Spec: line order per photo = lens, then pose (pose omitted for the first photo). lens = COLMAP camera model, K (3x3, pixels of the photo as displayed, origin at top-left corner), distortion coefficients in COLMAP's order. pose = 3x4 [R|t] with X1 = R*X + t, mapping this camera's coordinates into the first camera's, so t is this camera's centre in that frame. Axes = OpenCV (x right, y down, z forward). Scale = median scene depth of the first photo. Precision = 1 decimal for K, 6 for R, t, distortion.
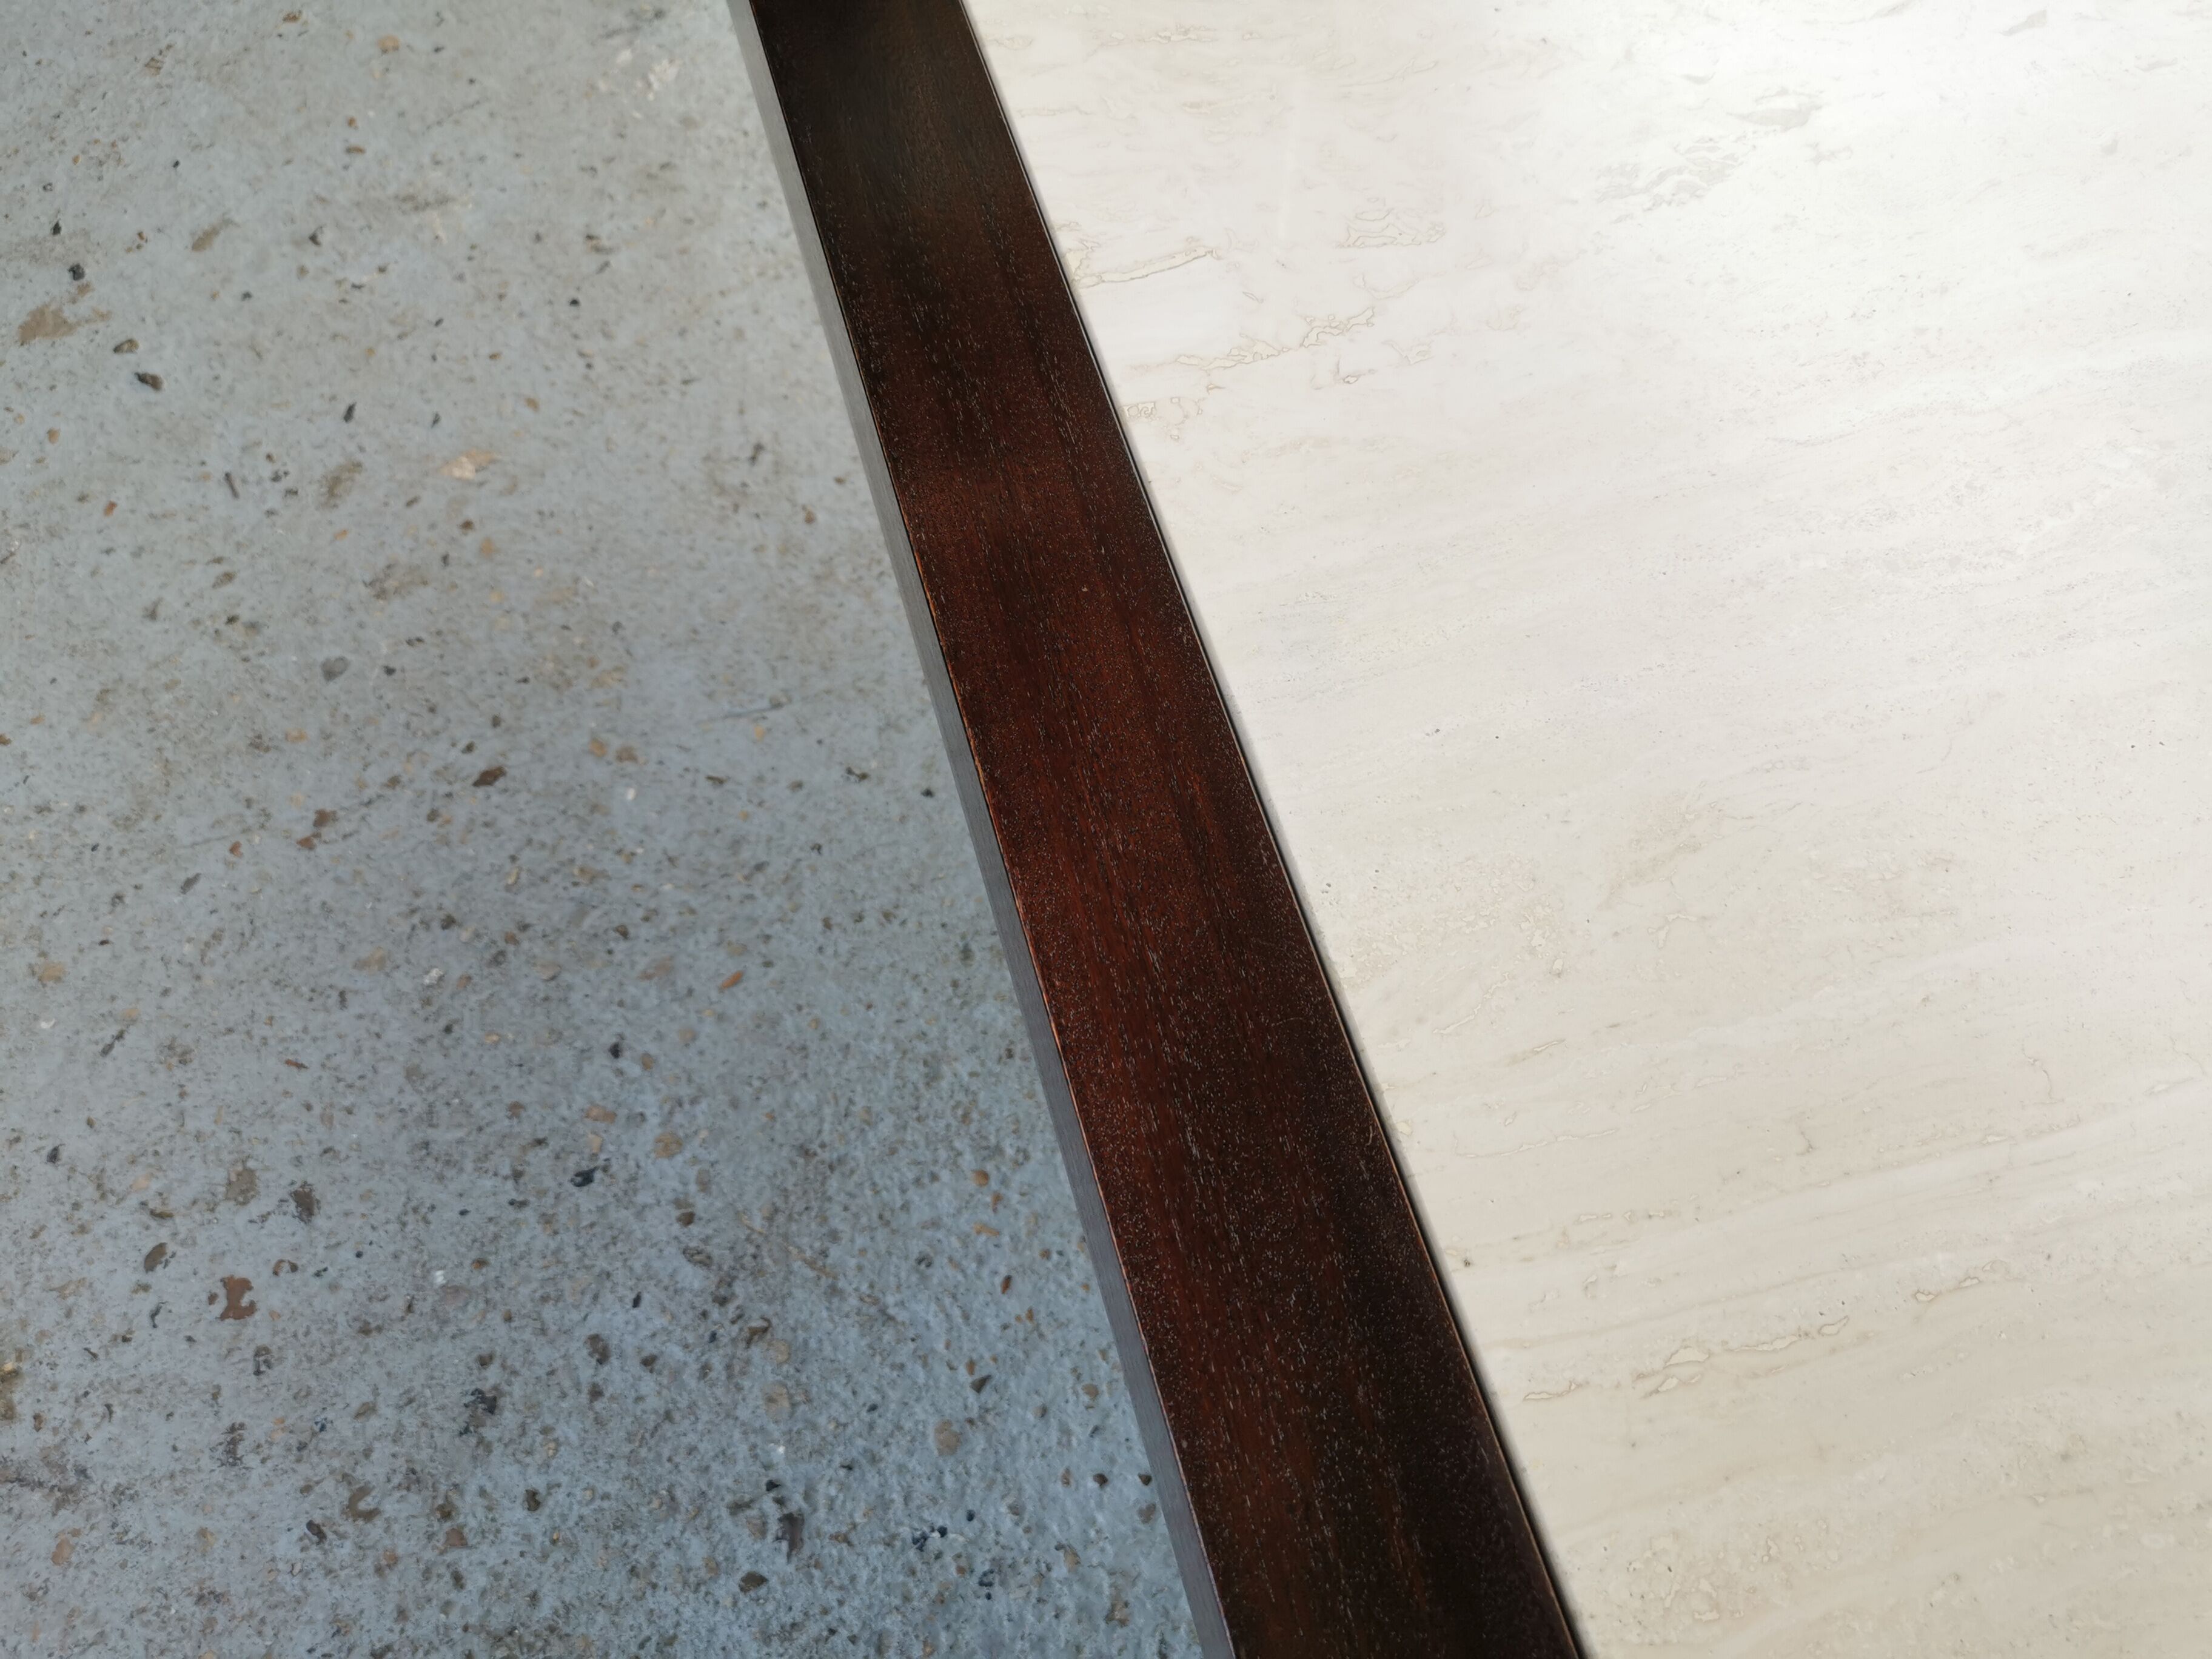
lens RADIAL K [[1711.0, 0, 1086.8], [0, 1711.0, 846.7], [0, 0, 1]] dist [0.056300, -0.059616]
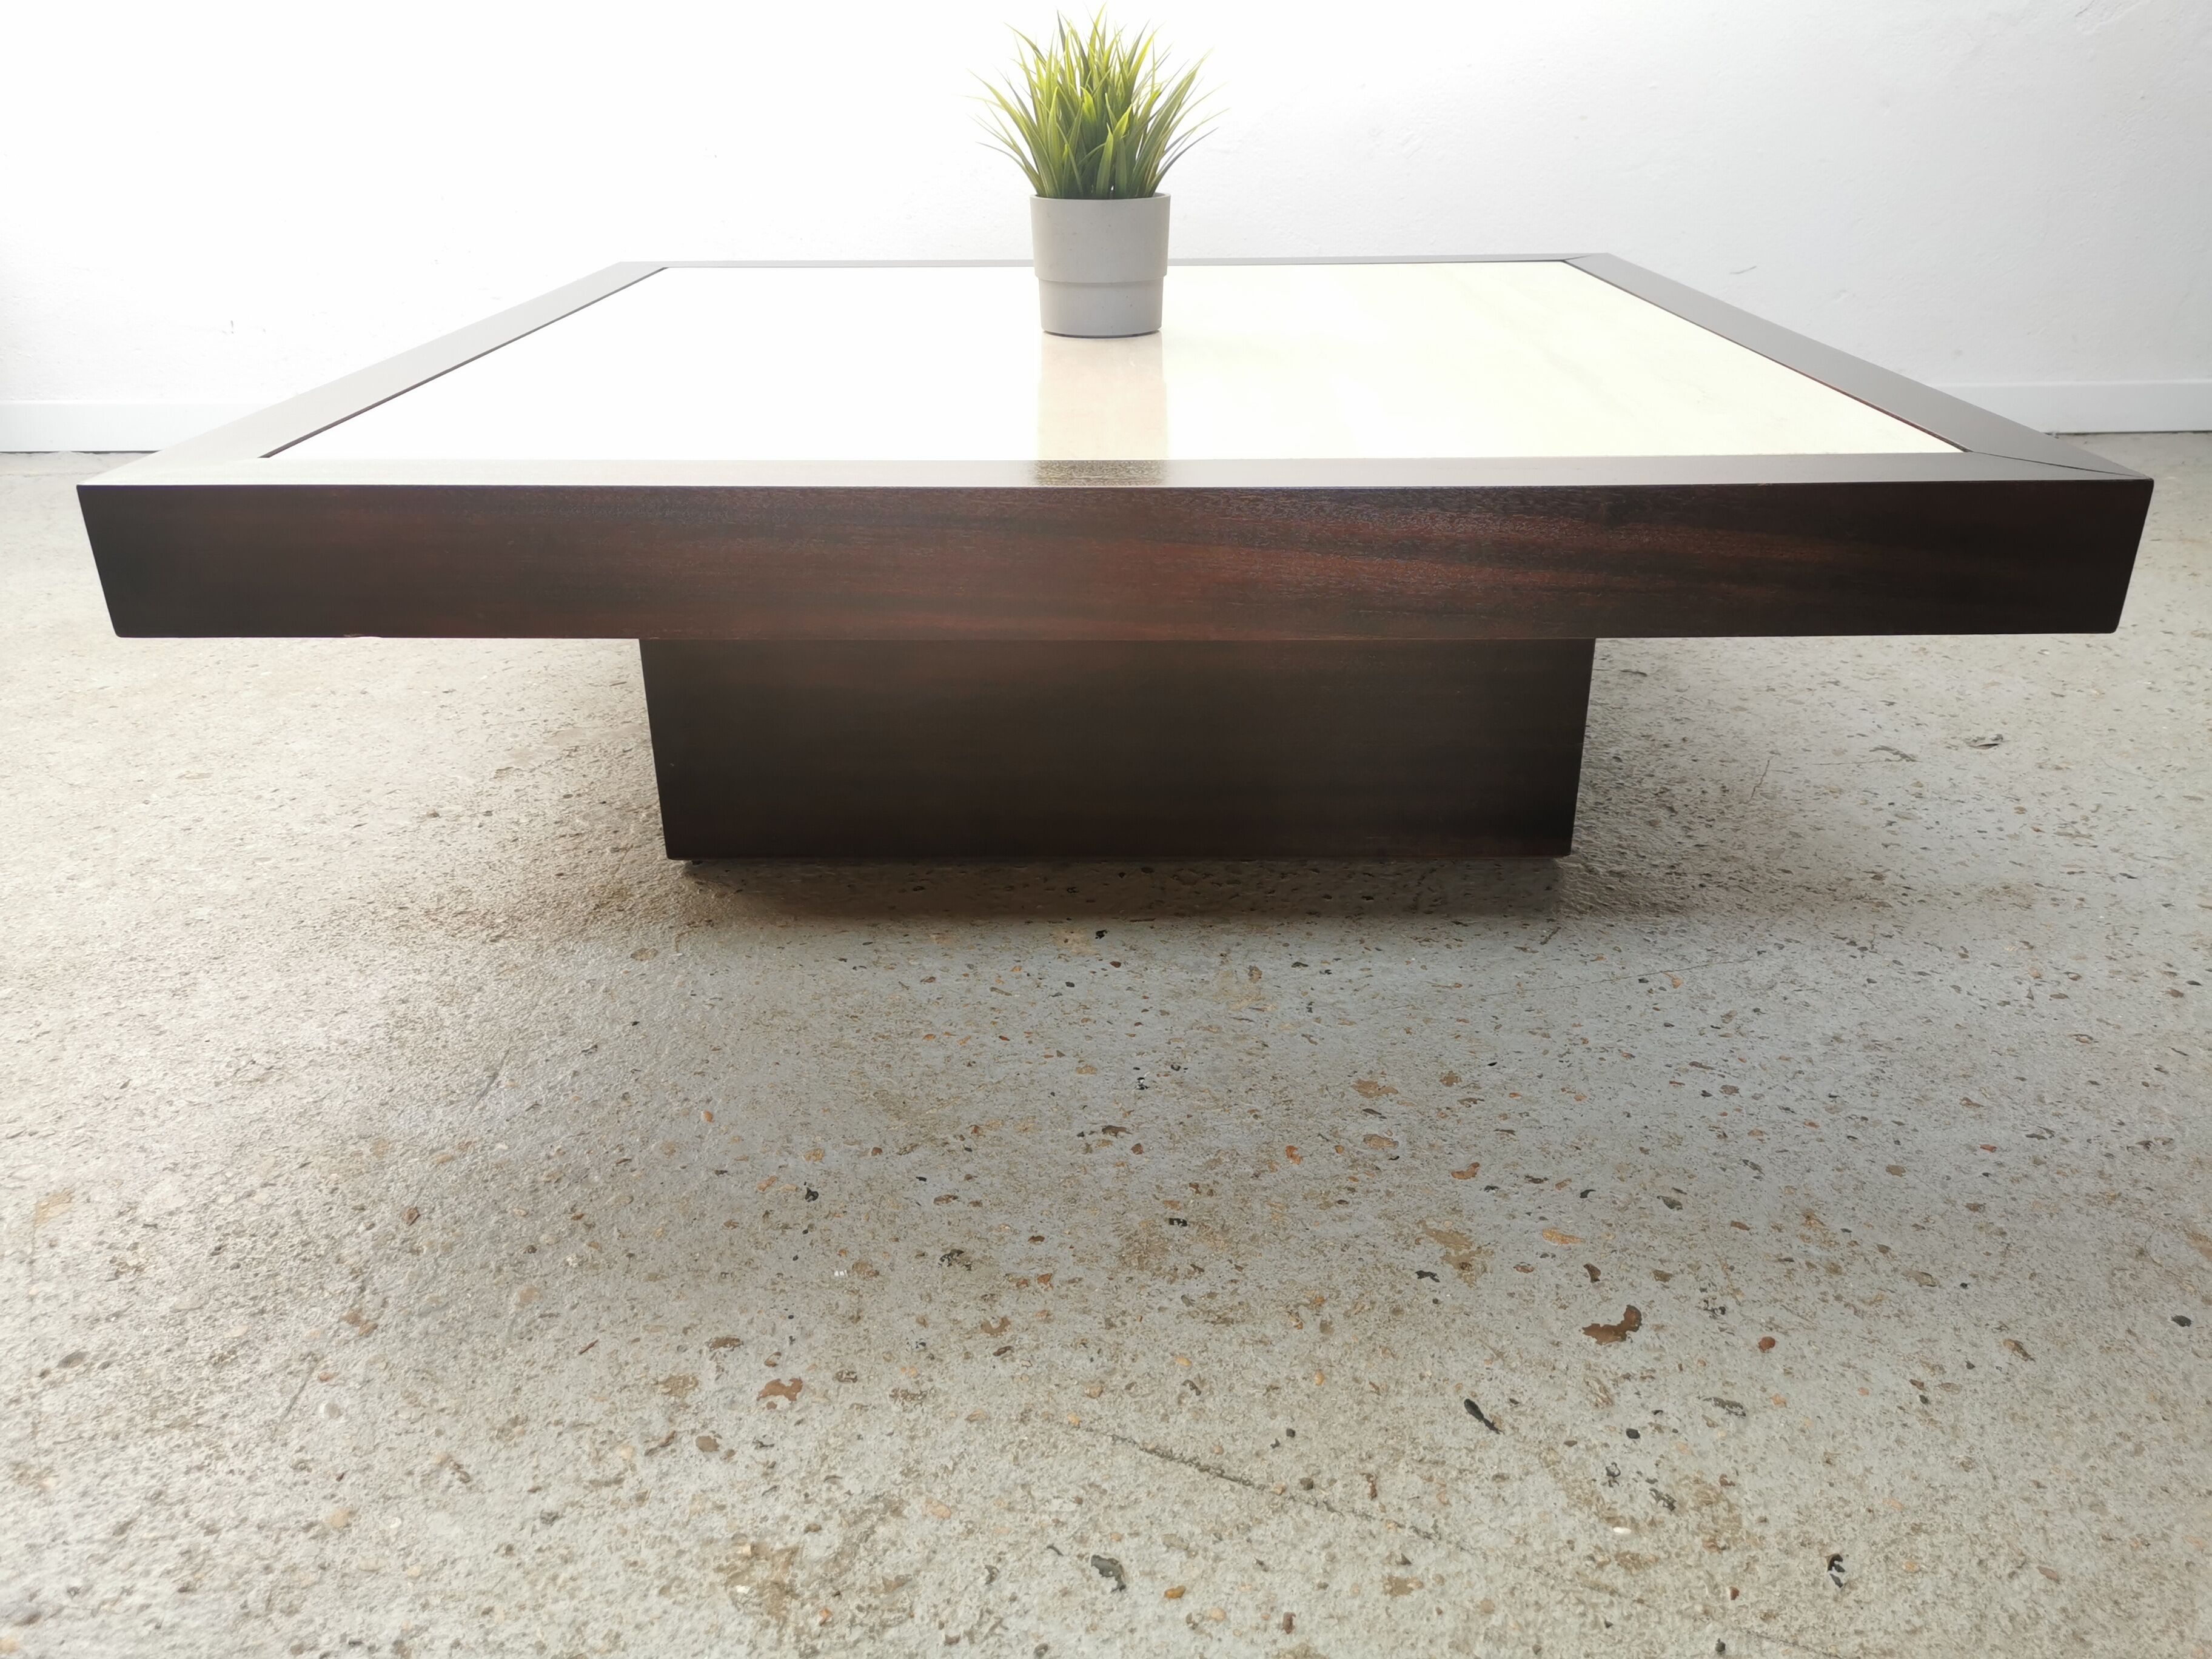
lens RADIAL K [[1711.0, 0, 1109.8], [0, 1711.0, 836.0], [0, 0, 1]] dist [0.056300, -0.059616]
pose [[0.279090, -0.397149, 0.874289, -1.266569], [0.859763, 0.508854, -0.043304, 0.310824], [-0.427687, 0.763768, 0.483470, 0.101232]]
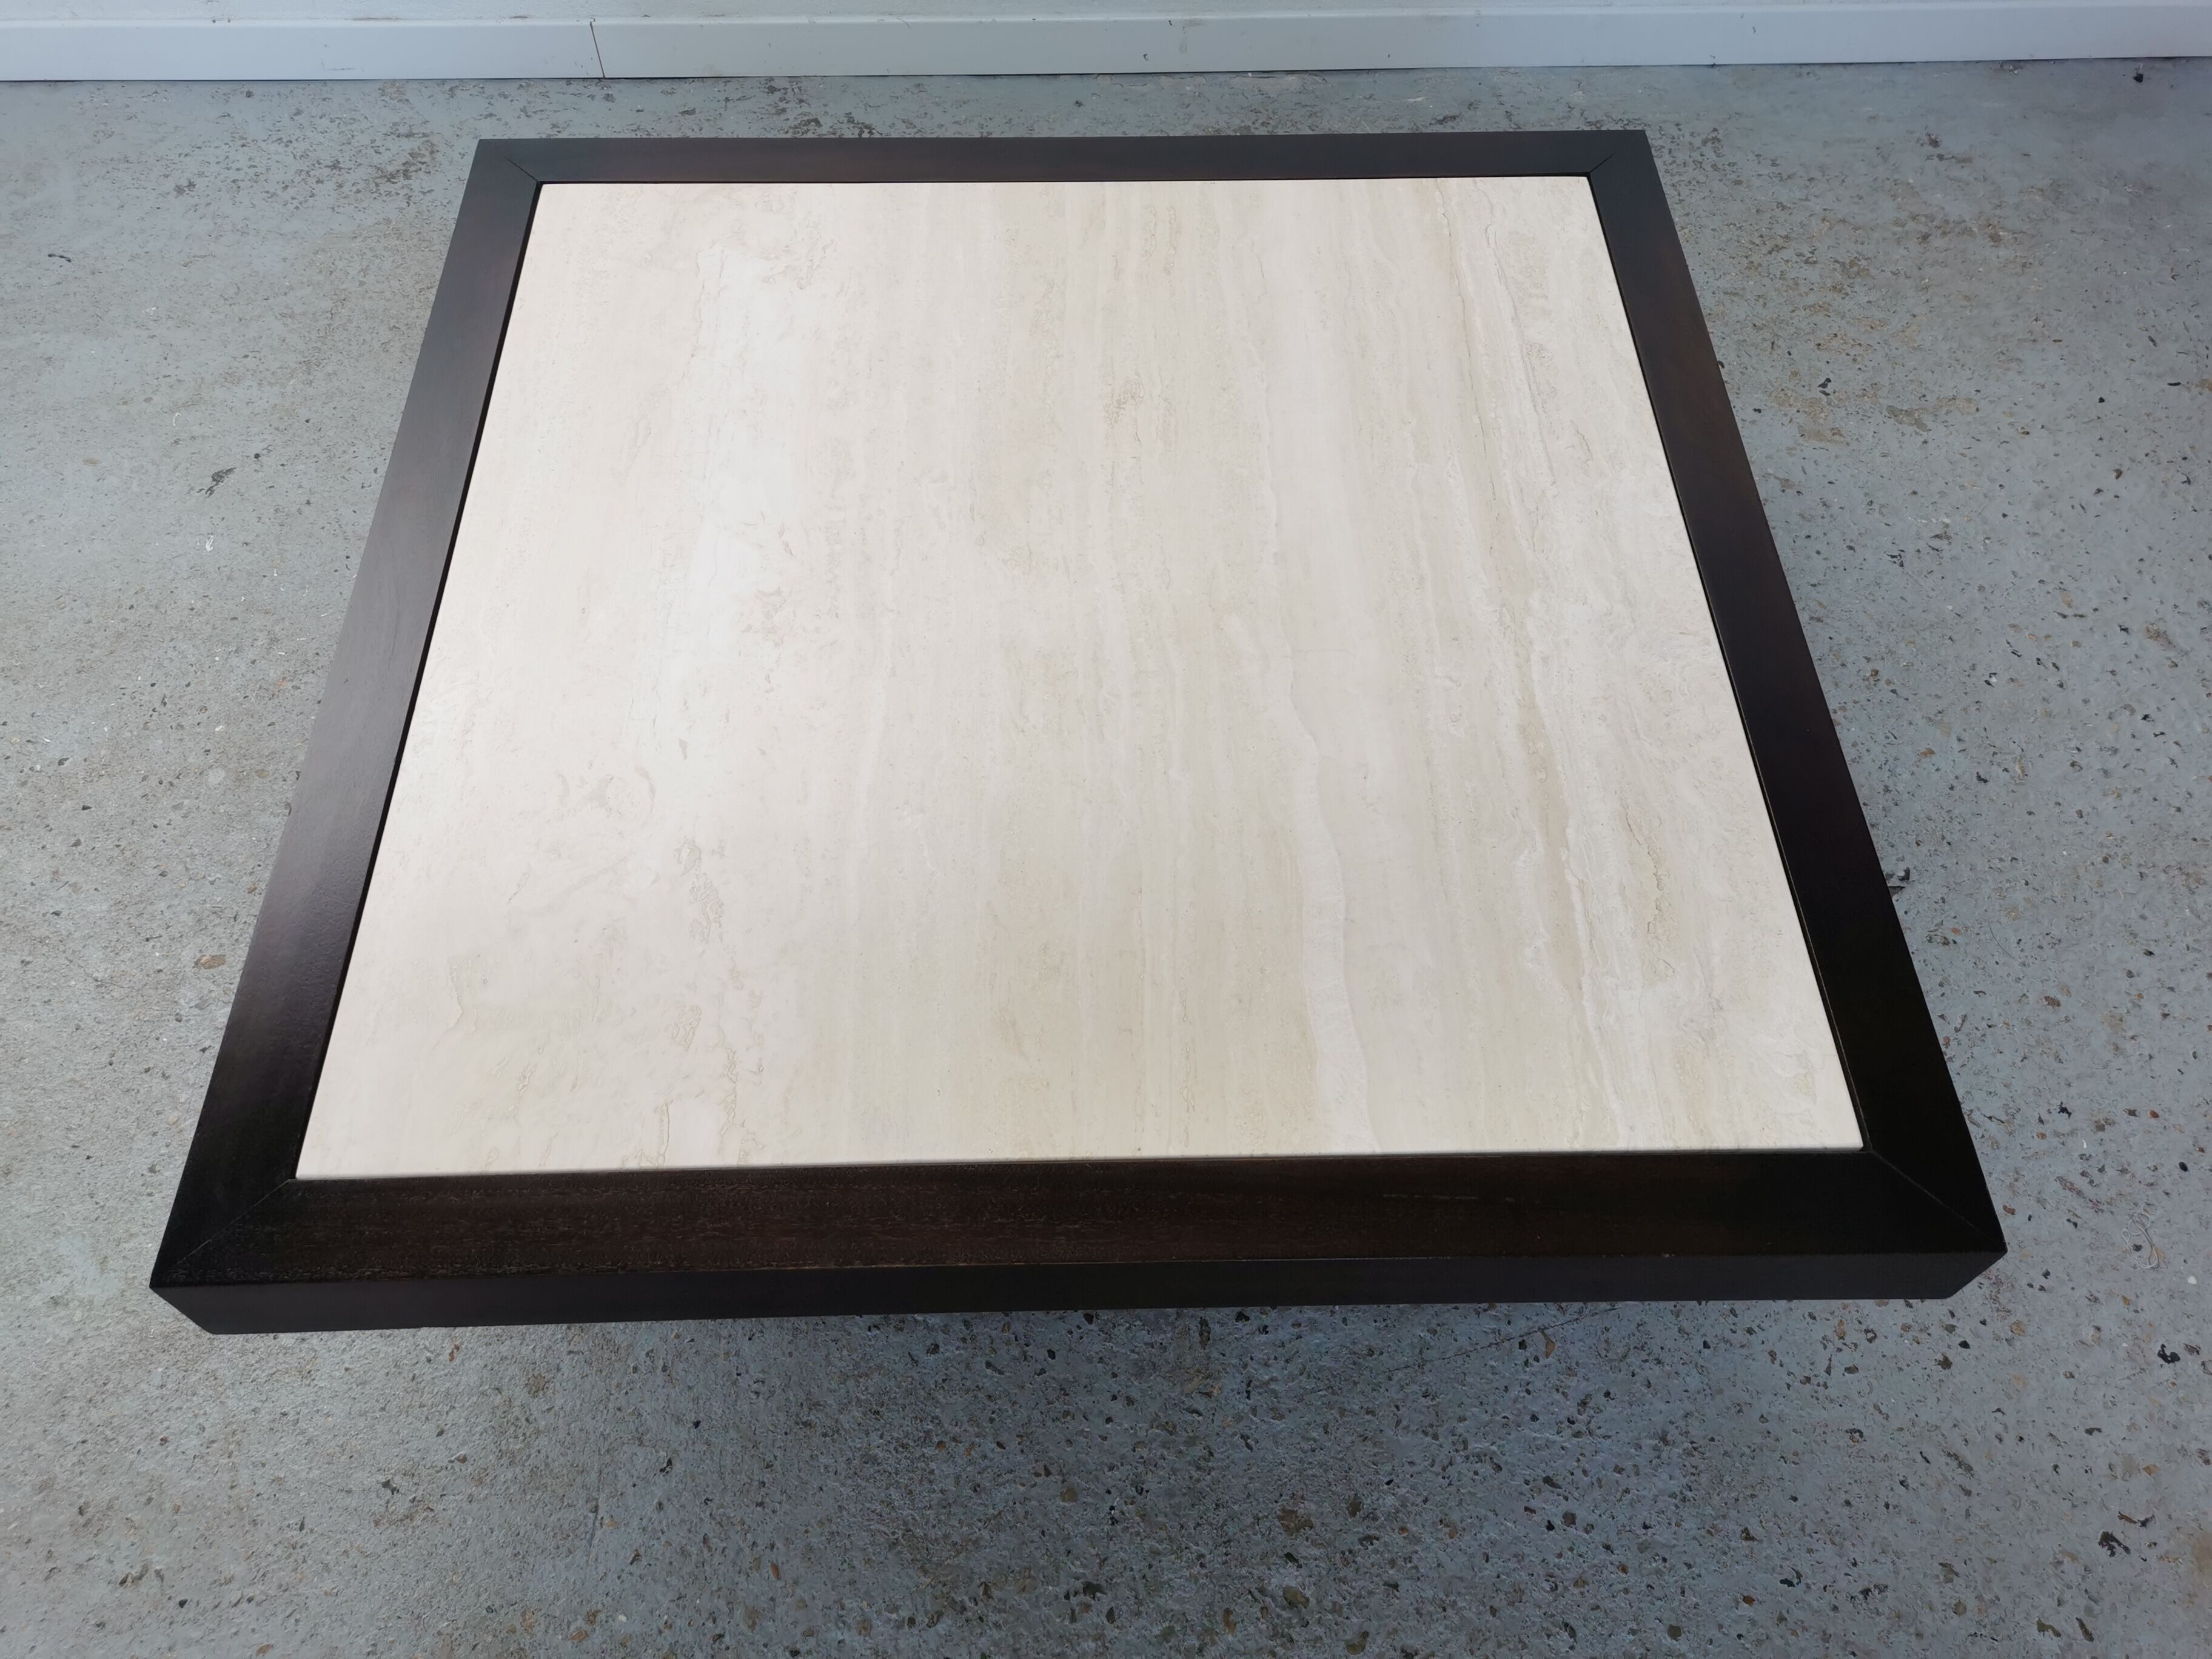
lens RADIAL K [[1711.0, 0, 1110.8], [0, 1711.0, 833.5], [0, 0, 1]] dist [0.056300, -0.059616]
pose [[0.250784, -0.805174, 0.537403, -0.487127], [0.859978, 0.440190, 0.258206, -0.417736], [-0.444460, 0.397401, 0.802825, -0.817197]]
